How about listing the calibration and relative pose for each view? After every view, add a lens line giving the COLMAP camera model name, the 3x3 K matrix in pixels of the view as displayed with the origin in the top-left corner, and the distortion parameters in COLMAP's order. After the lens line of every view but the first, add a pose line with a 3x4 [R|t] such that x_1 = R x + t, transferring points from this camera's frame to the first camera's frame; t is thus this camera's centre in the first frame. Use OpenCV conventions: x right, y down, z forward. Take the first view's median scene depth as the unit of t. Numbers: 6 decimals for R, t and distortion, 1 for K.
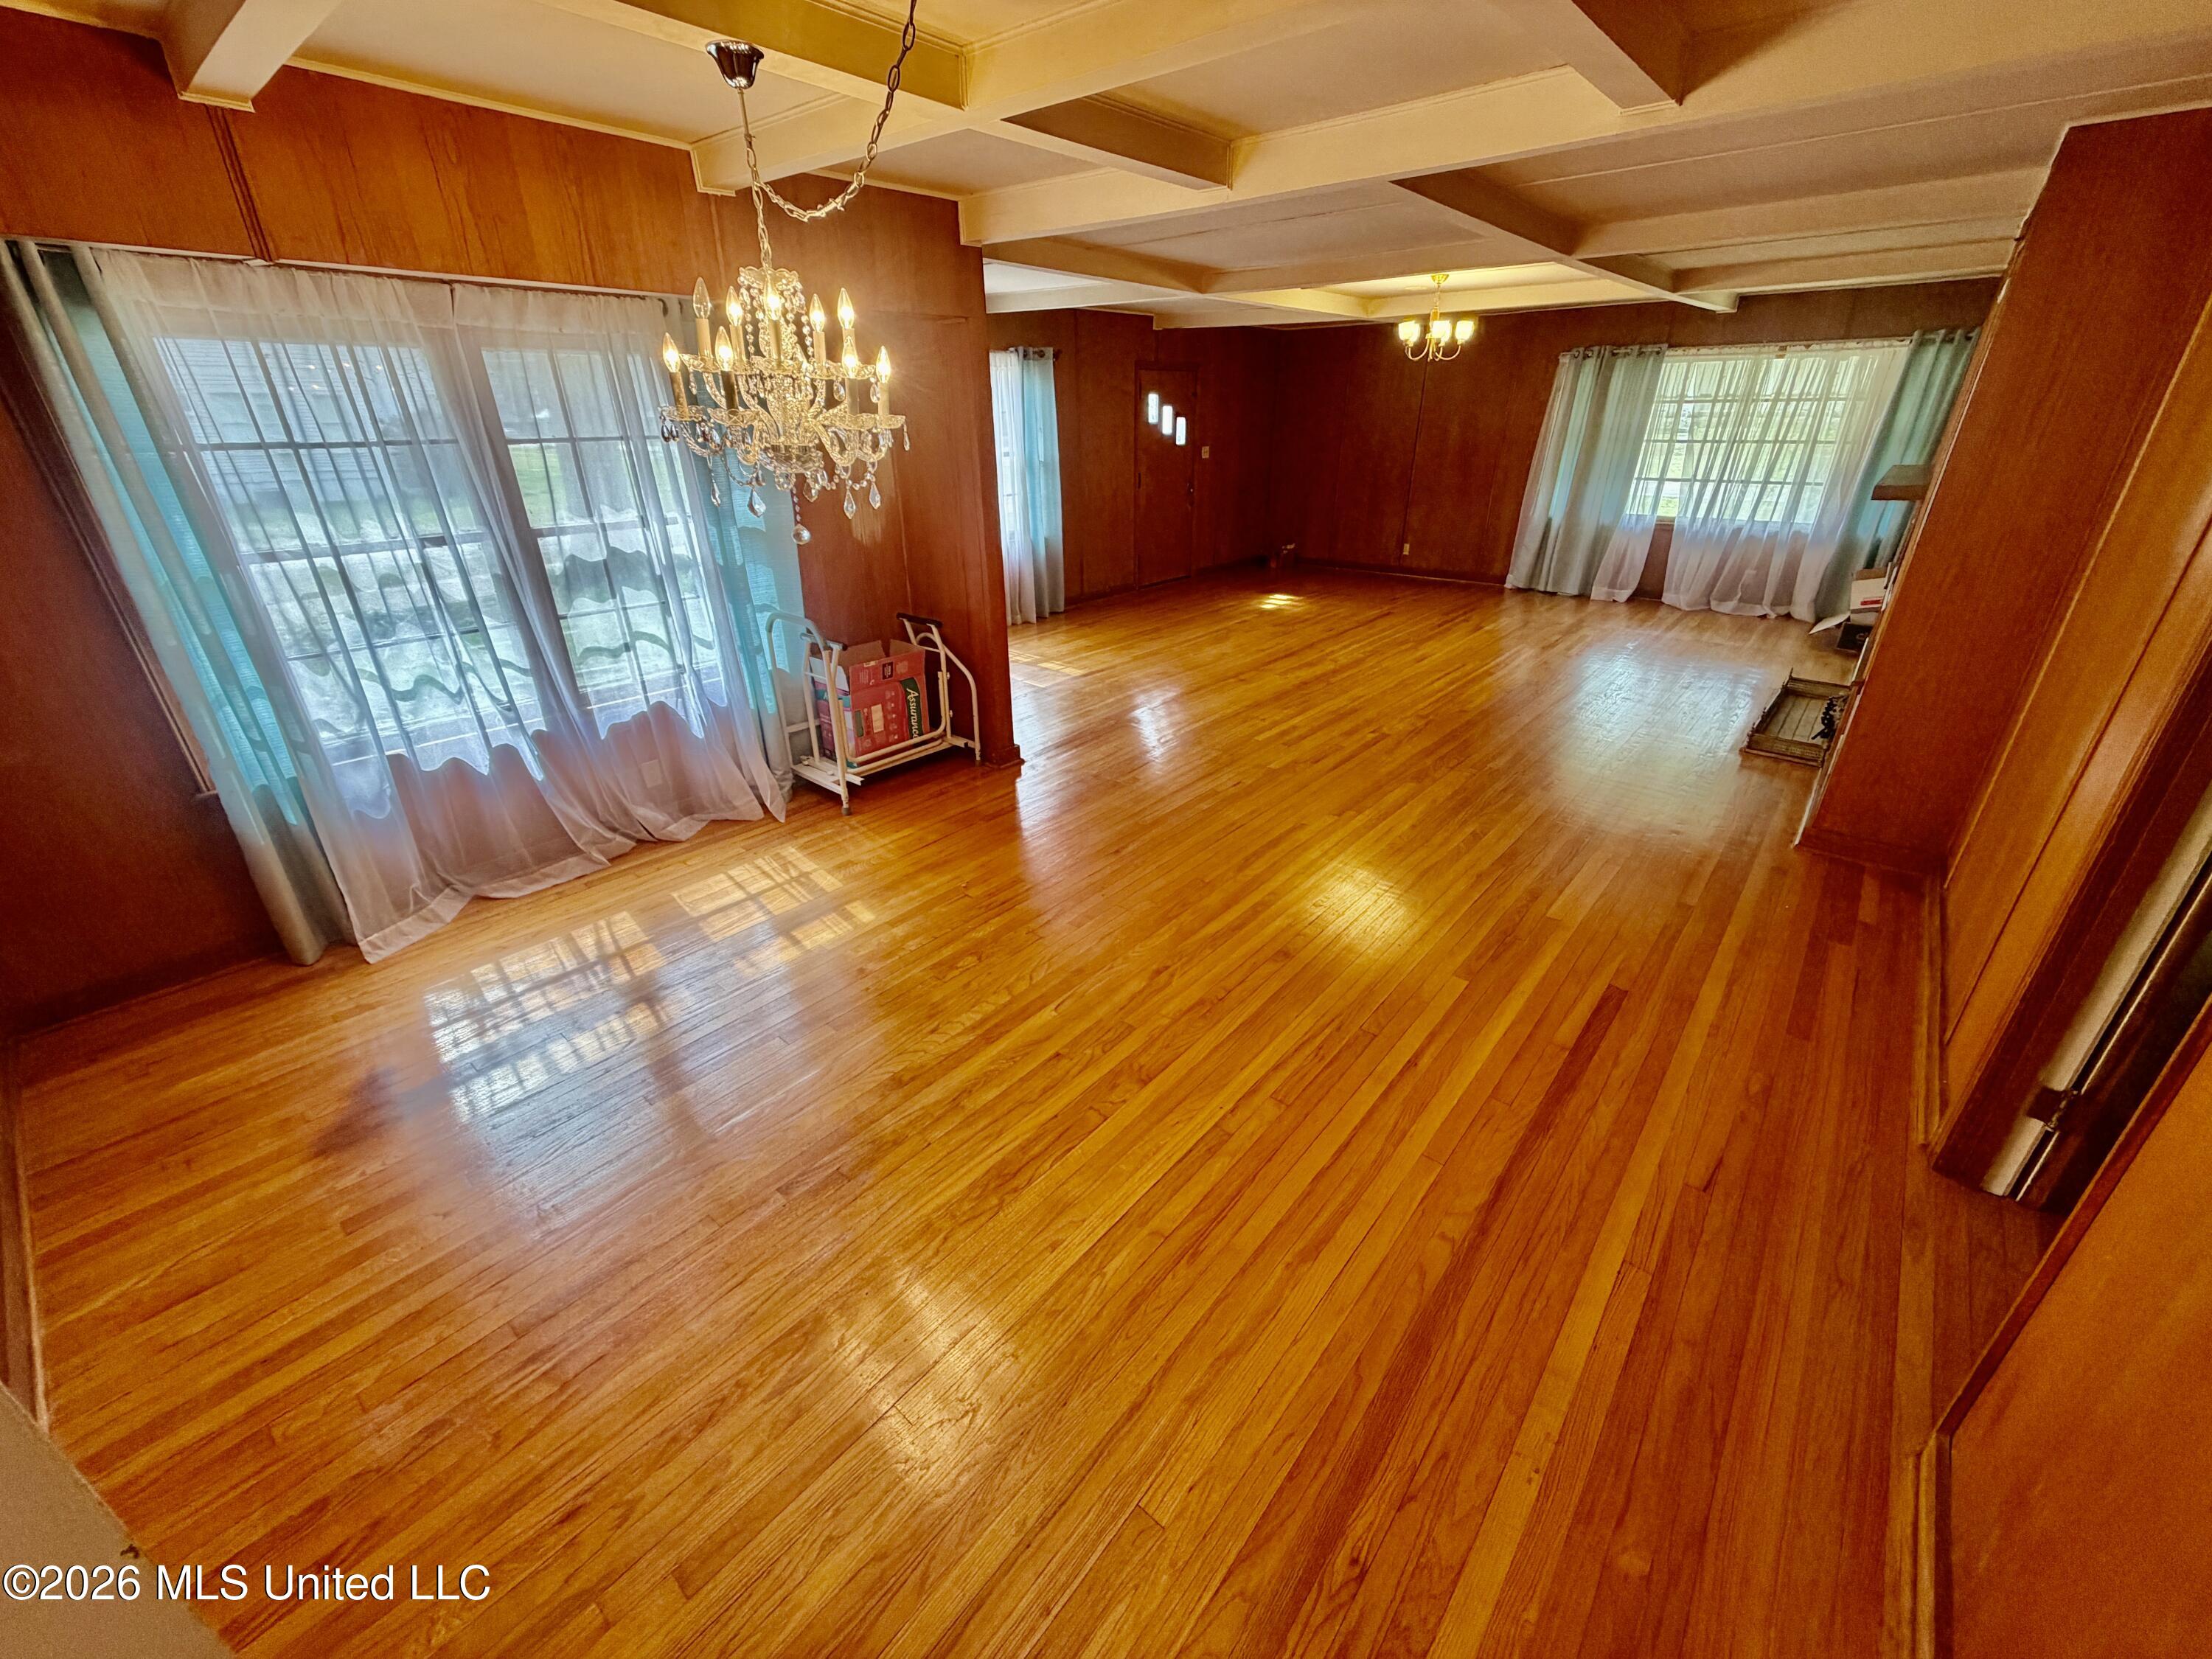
lens RADIAL K [[878.9, 0, 1109.7], [0, 878.9, 828.9], [0, 0, 1]] dist [0.000817, -0.000330]
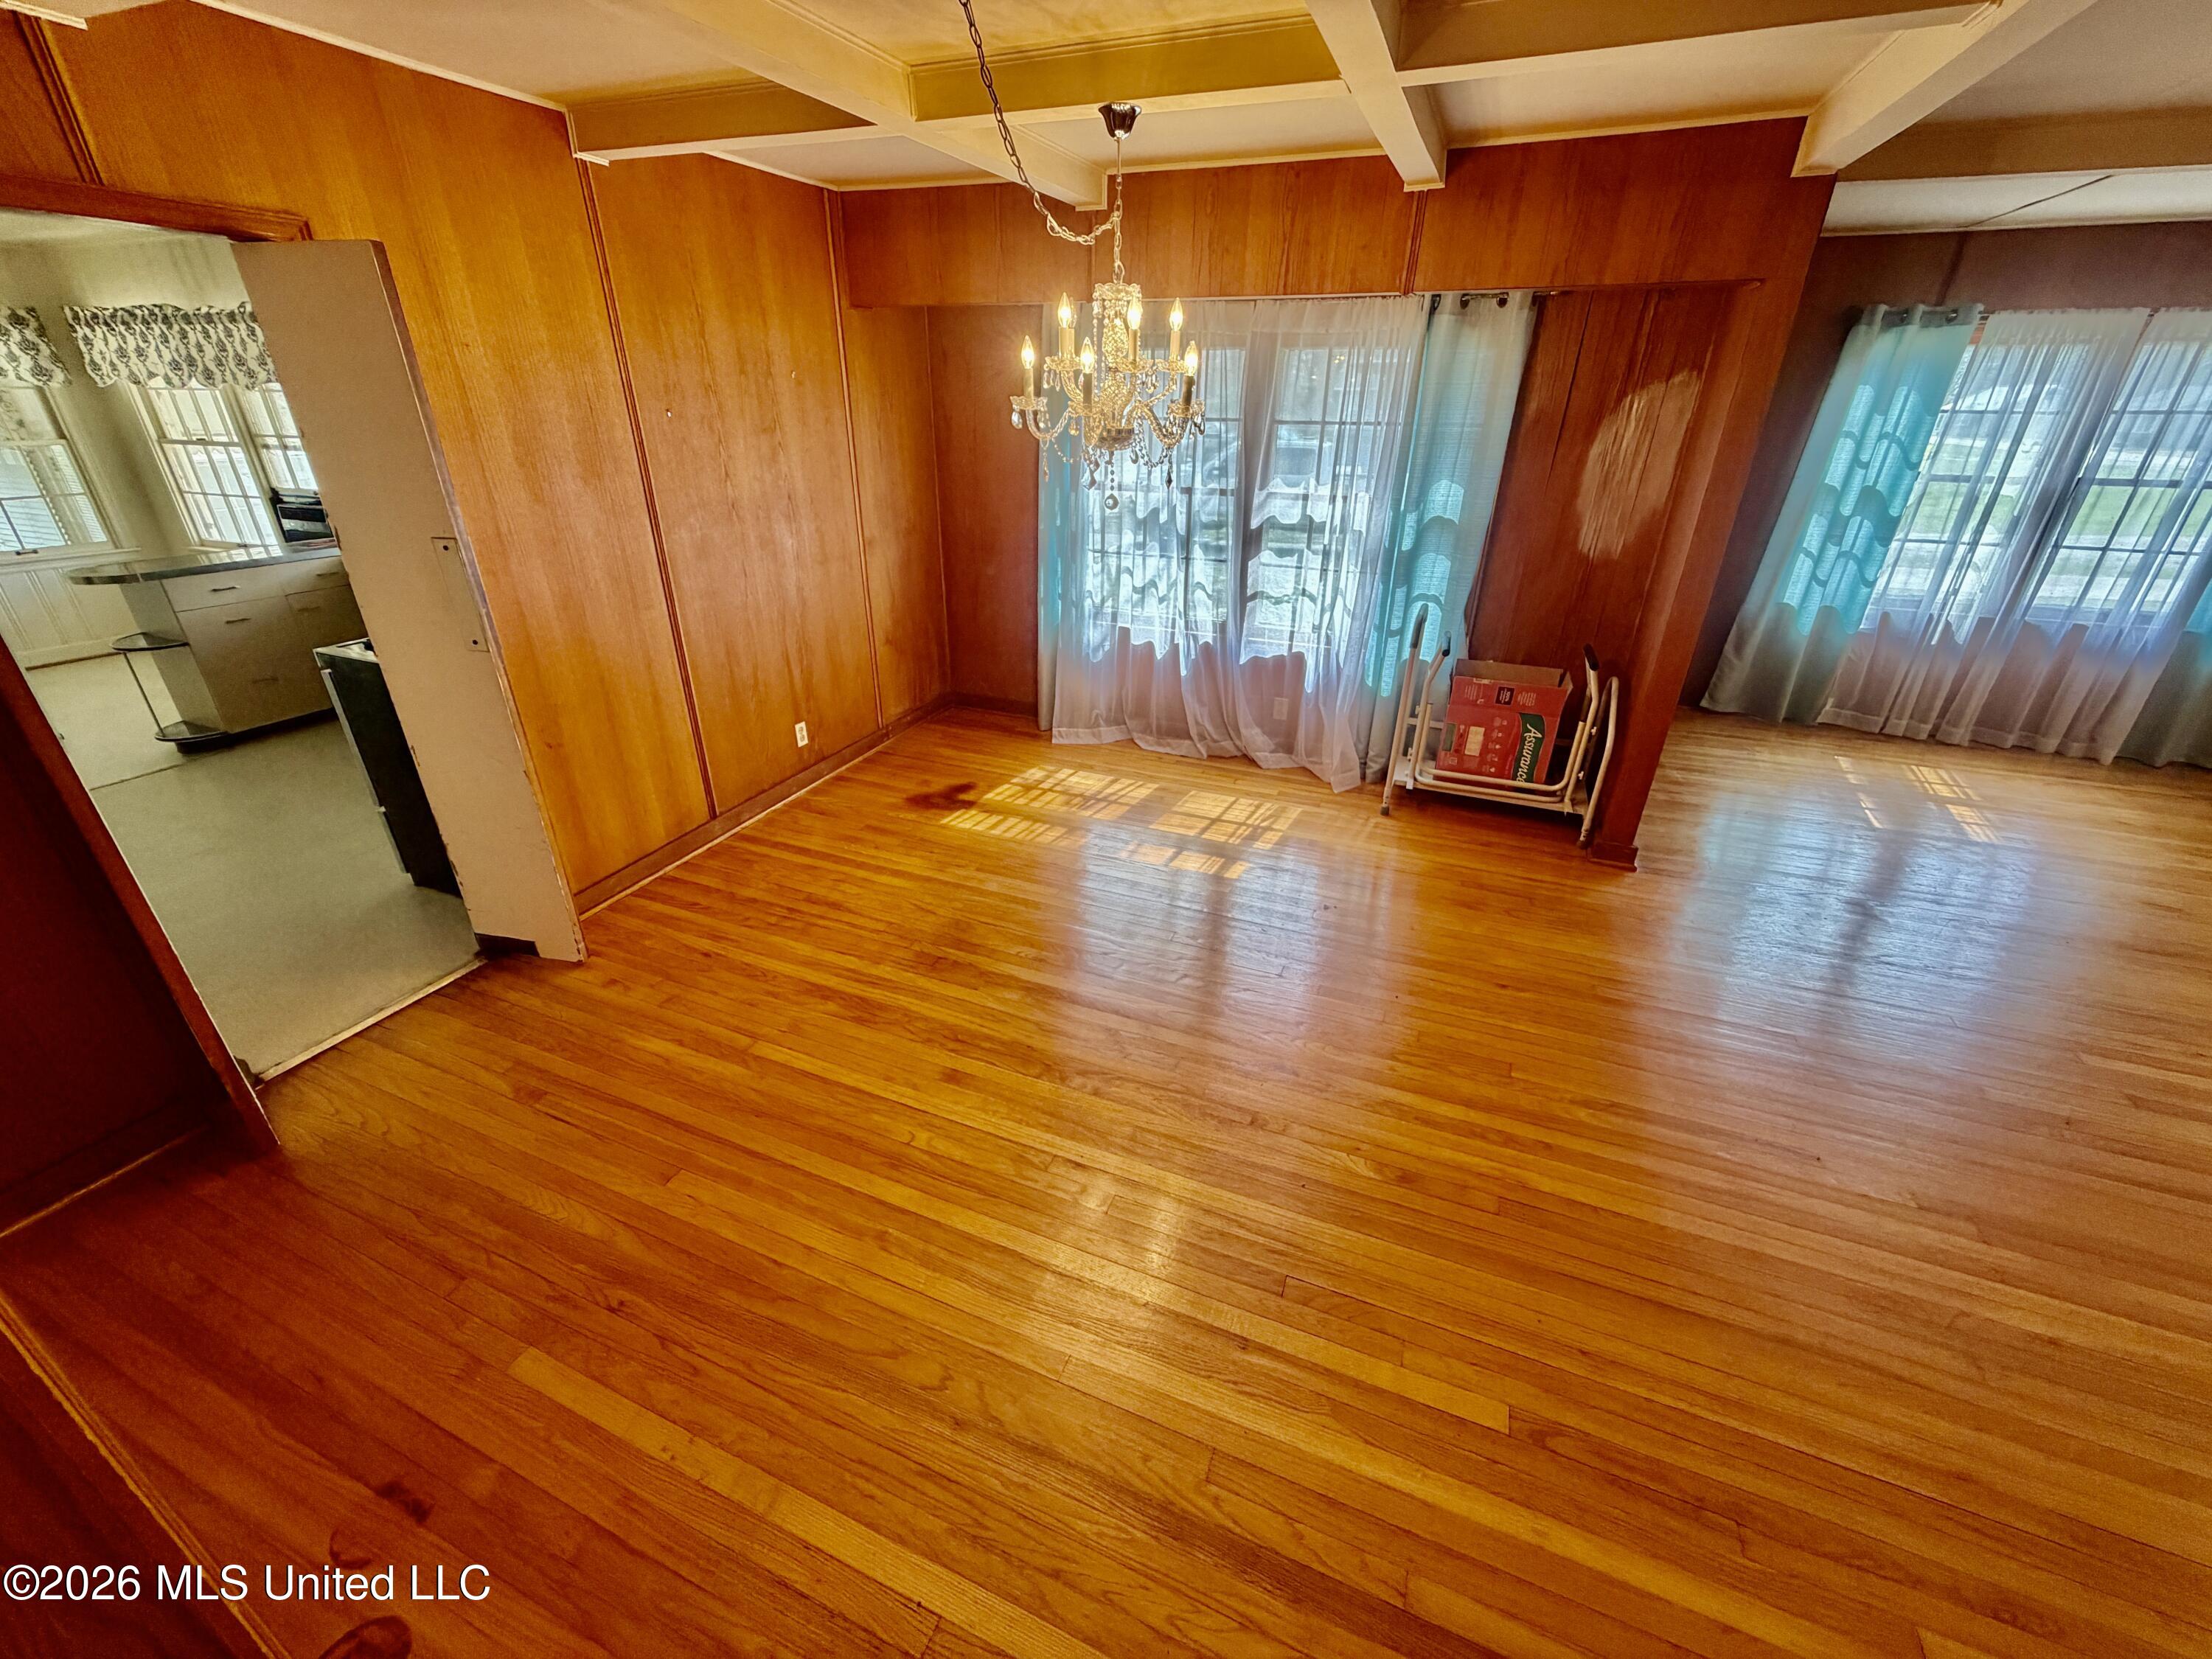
lens RADIAL K [[878.9, 0, 1100.4], [0, 878.9, 832.5], [0, 0, 1]] dist [0.000817, -0.000330]
pose [[0.308992, 0.432602, -0.846982, 0.532049], [-0.419709, 0.861178, 0.286736, -0.175281], [0.853445, 0.266887, 0.447664, 0.347230]]
